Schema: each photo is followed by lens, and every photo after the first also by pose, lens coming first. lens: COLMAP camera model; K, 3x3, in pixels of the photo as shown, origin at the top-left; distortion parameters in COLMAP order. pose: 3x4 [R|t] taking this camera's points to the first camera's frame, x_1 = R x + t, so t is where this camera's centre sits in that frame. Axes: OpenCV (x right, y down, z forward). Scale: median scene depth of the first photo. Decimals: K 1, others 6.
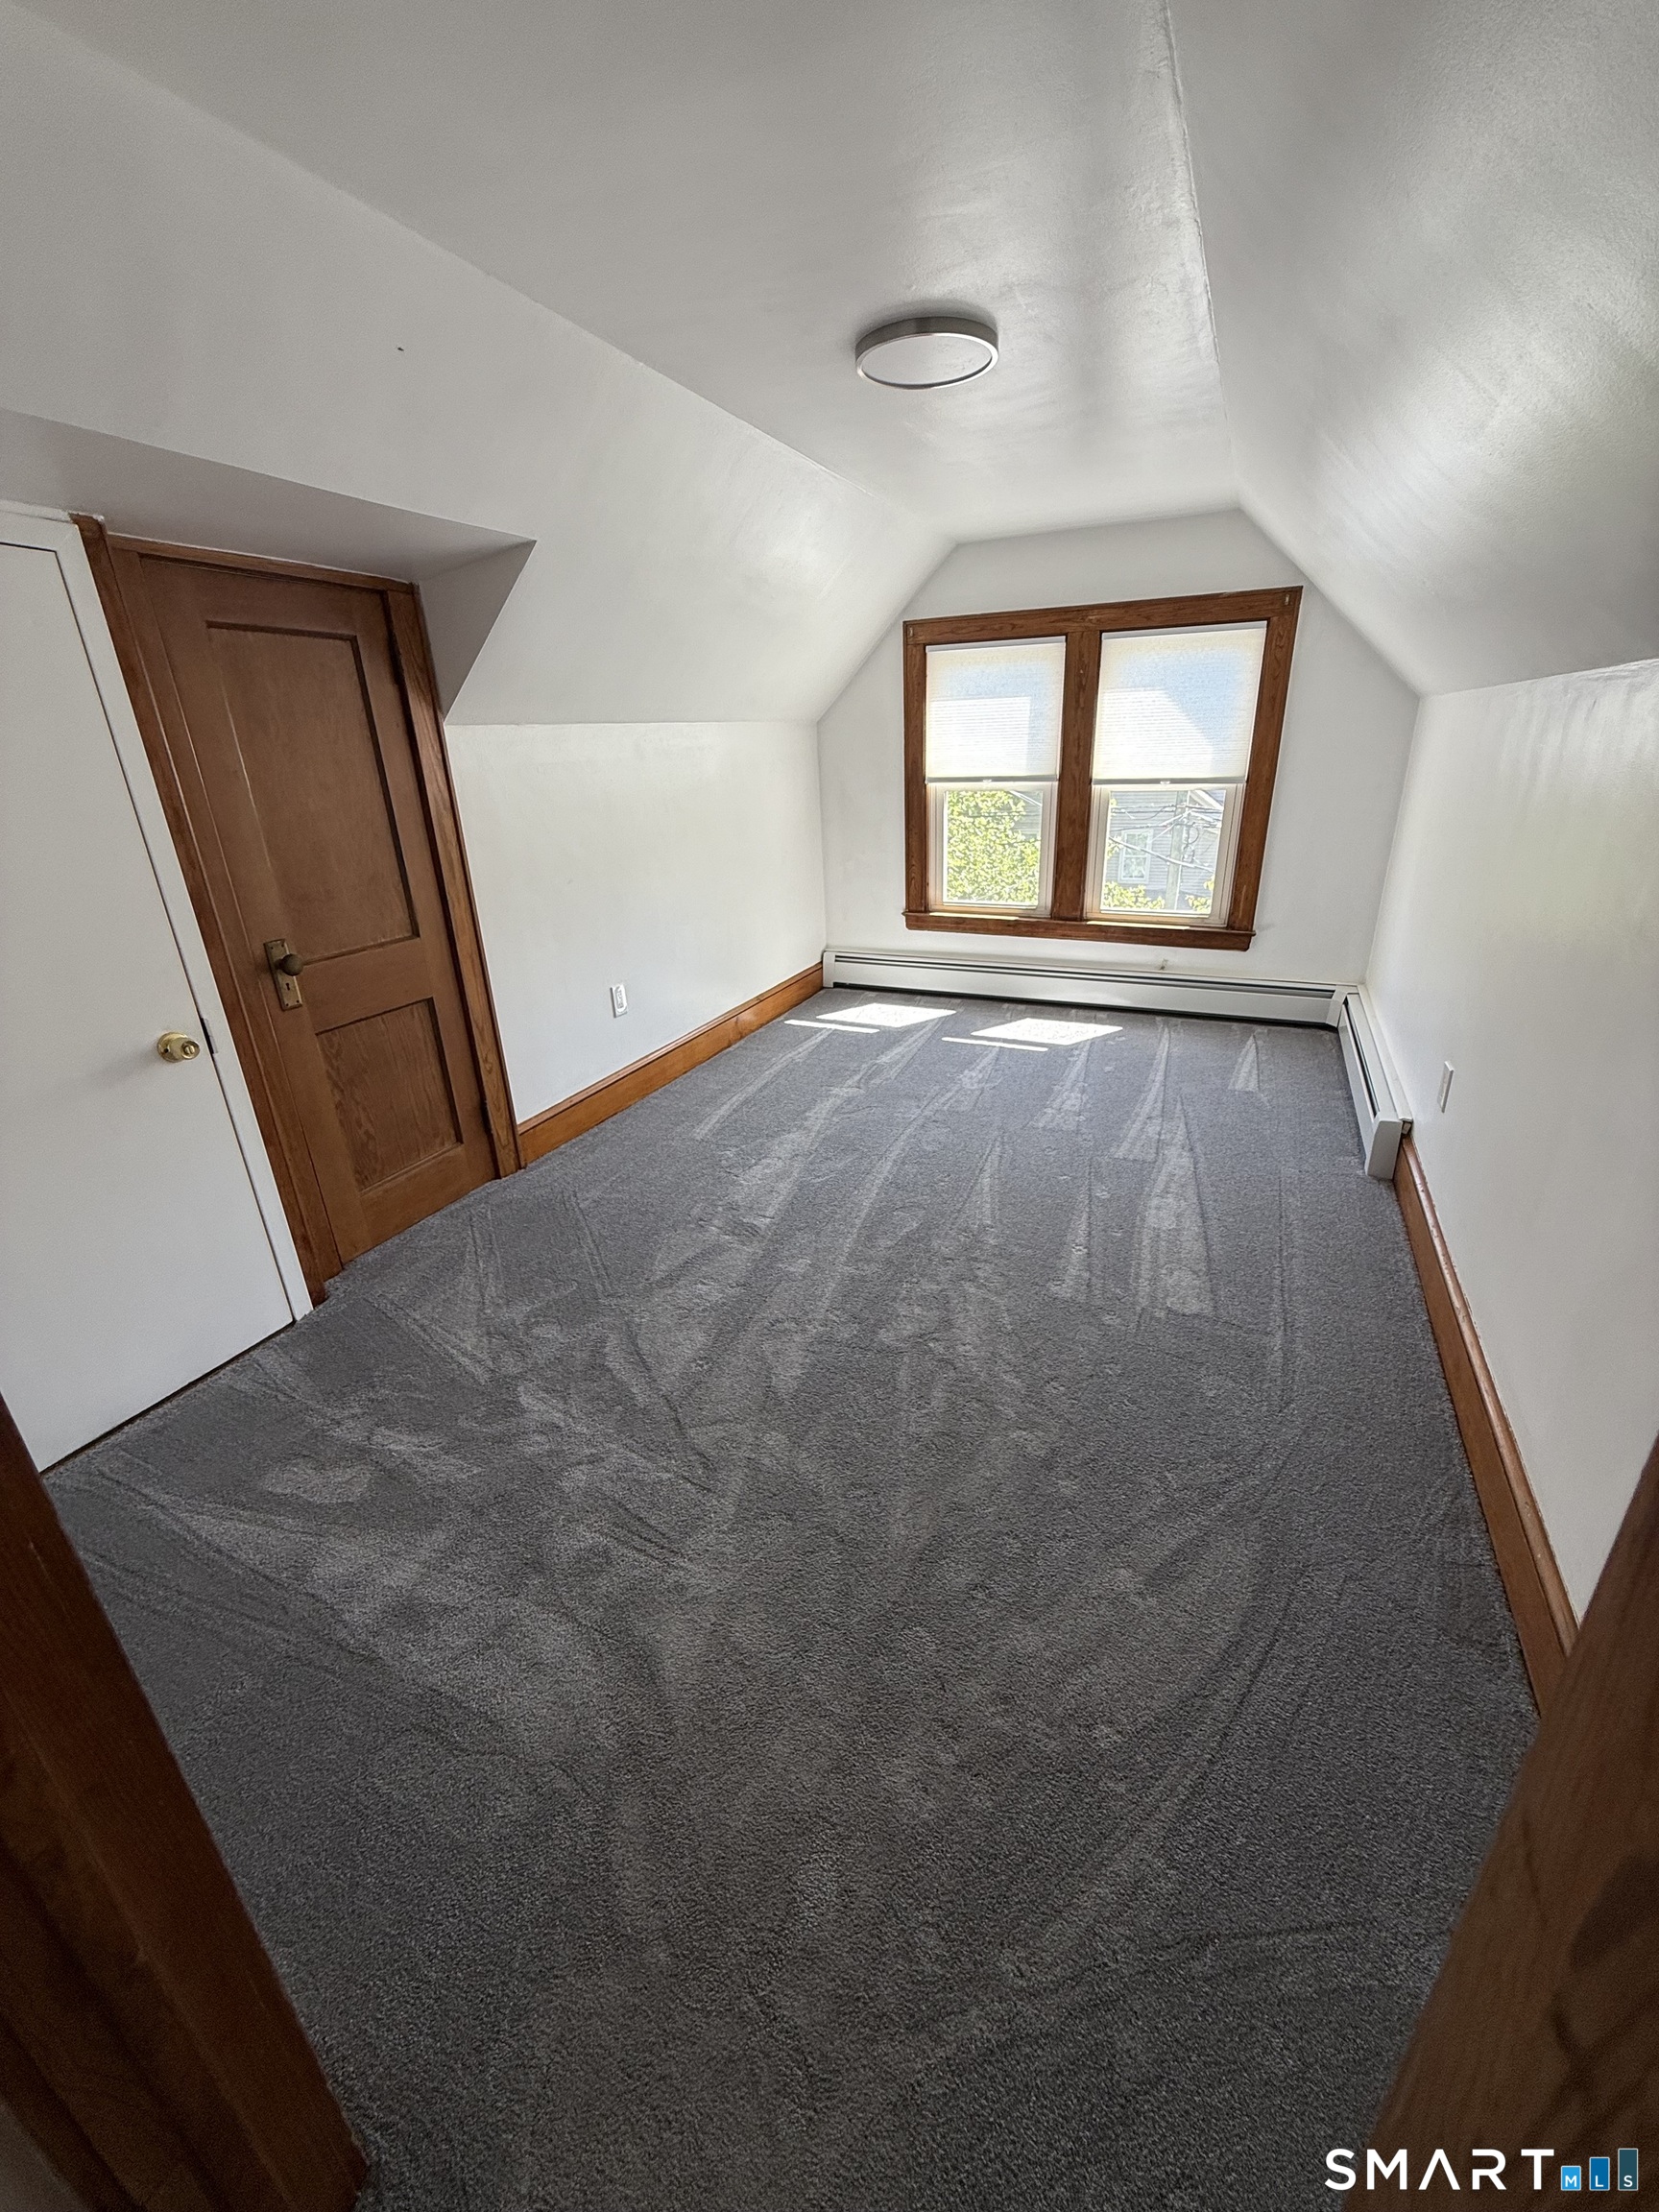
lens RADIAL K [[877.8, 0, 829.5], [0, 877.8, 1106.0], [0, 0, 1]] dist [-0.000210, -0.000159]
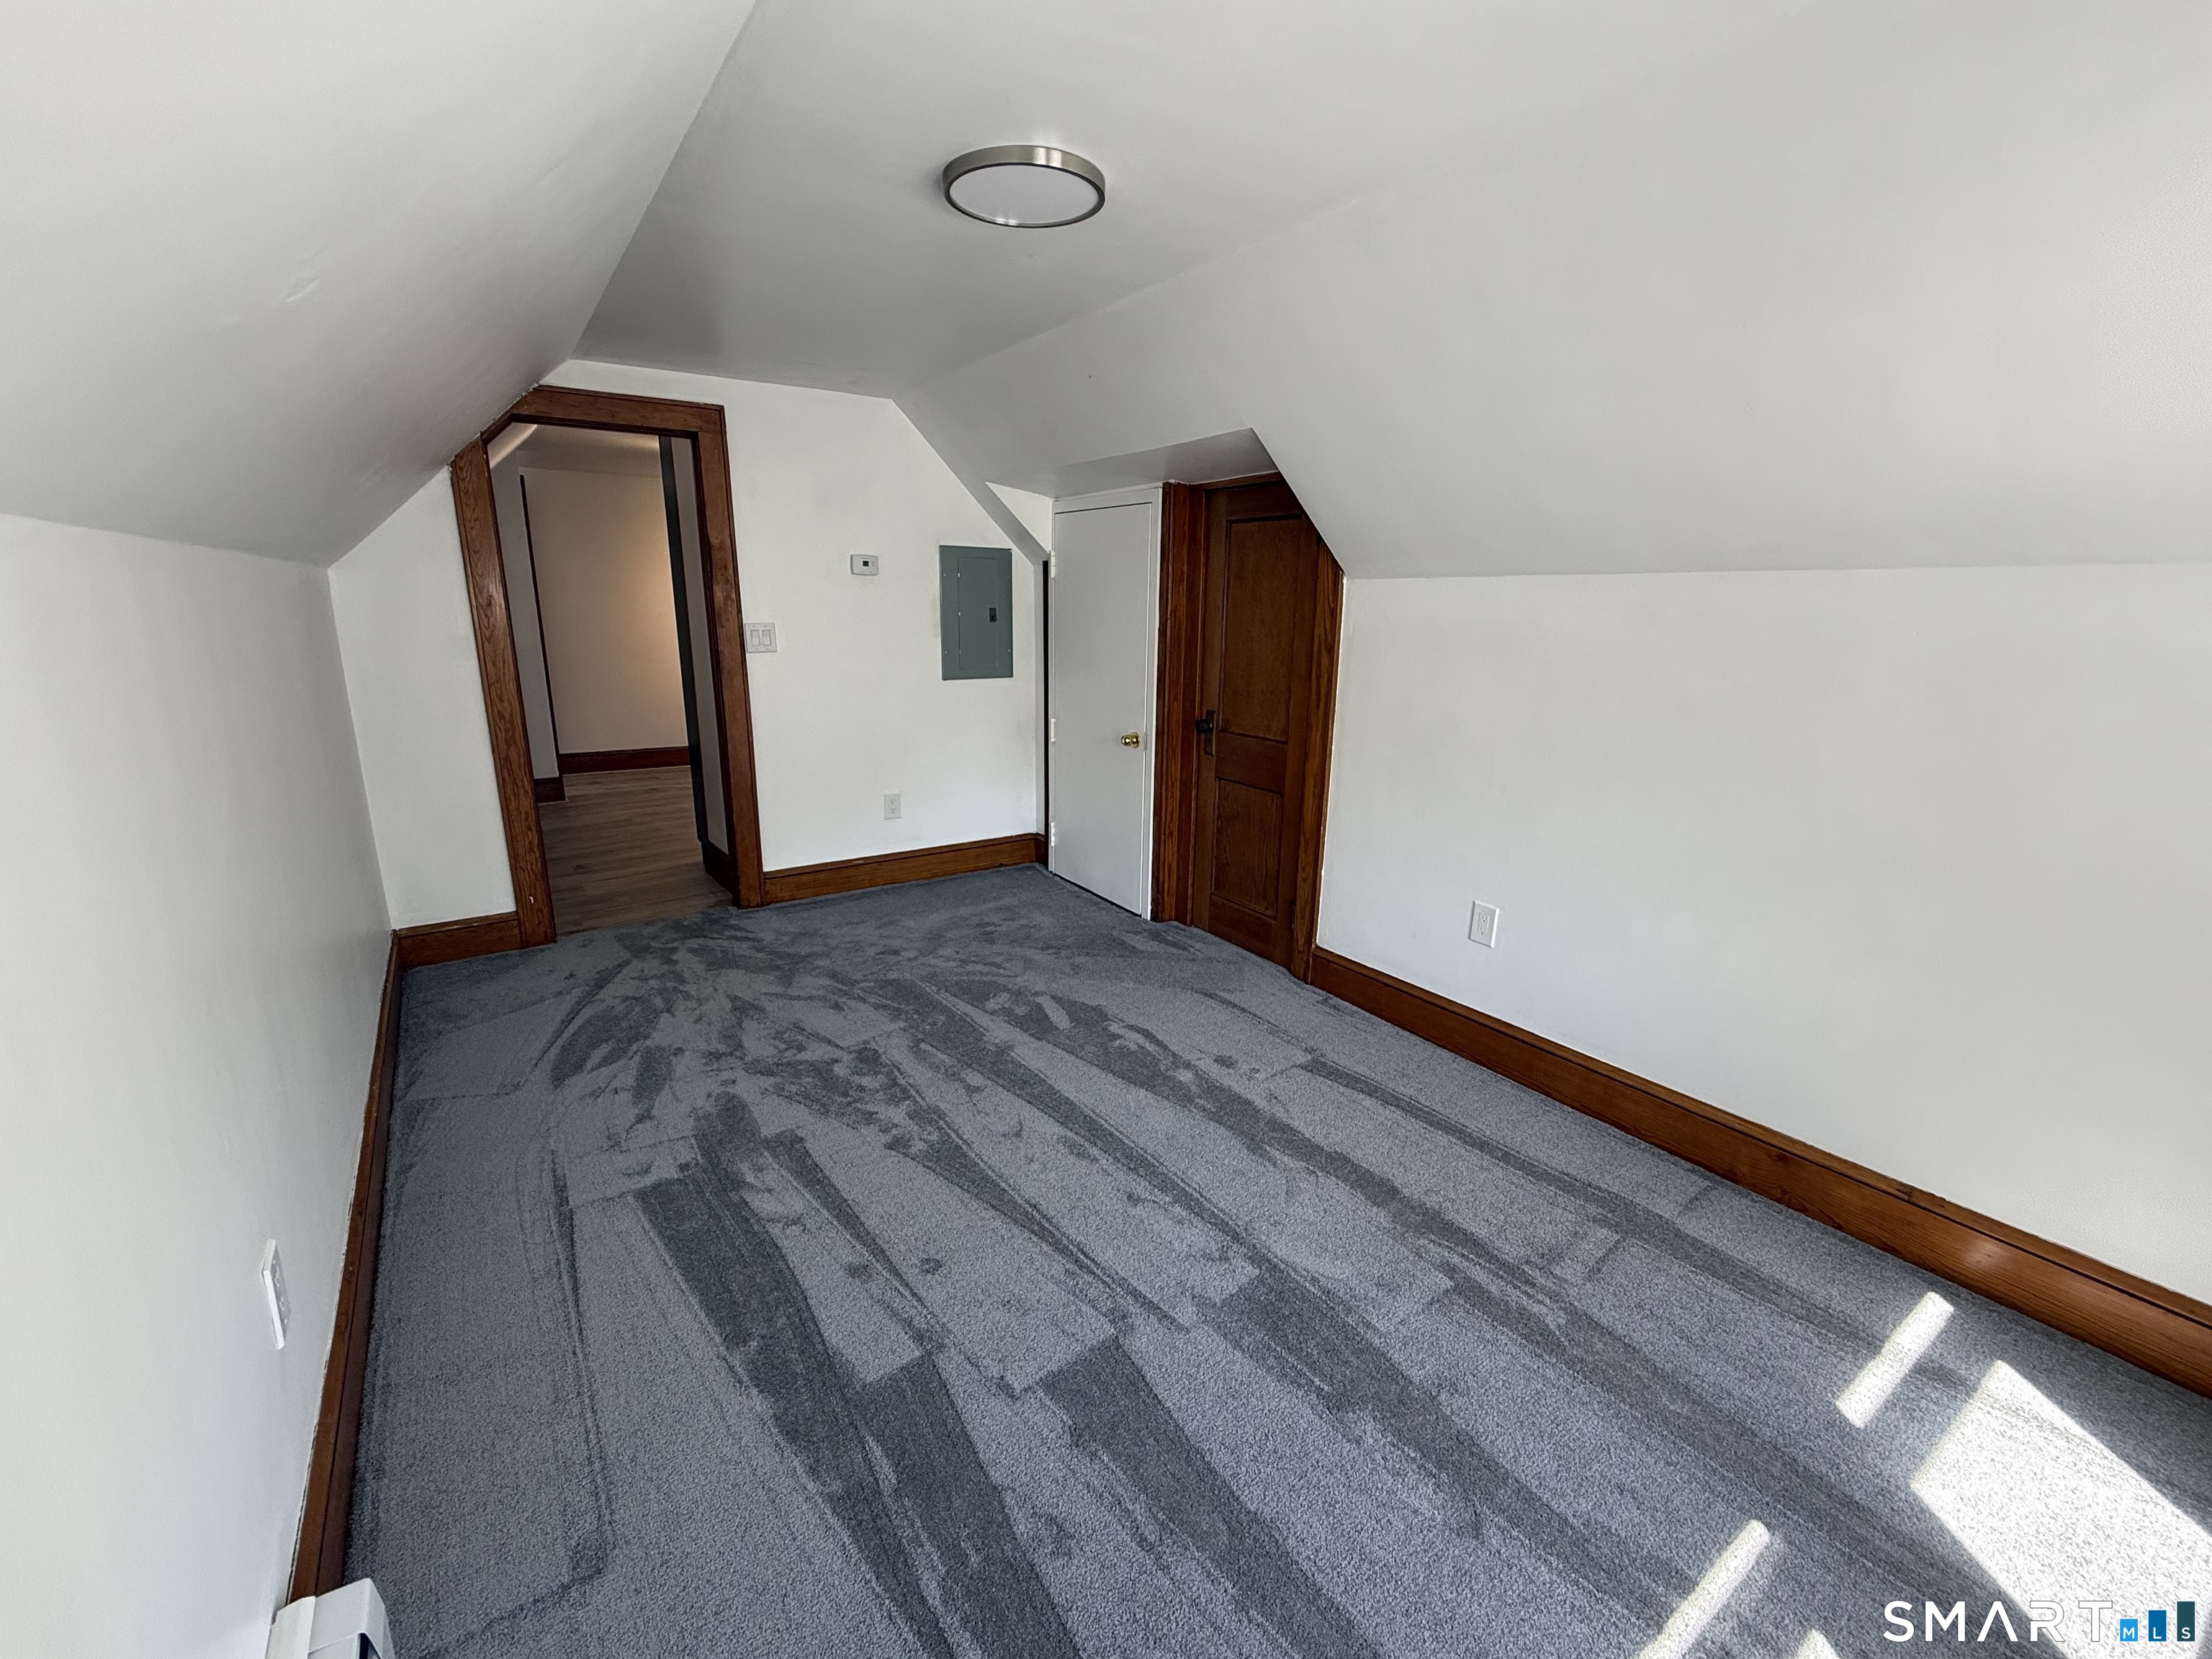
lens RADIAL K [[877.8, 0, 1098.5], [0, 877.8, 827.9], [0, 0, 1]] dist [-0.000210, -0.000159]
pose [[-0.502222, 0.241942, -0.830203, 0.716947], [-0.329835, 0.833884, 0.442545, -0.557165], [0.799363, 0.496086, -0.338994, 1.277831]]
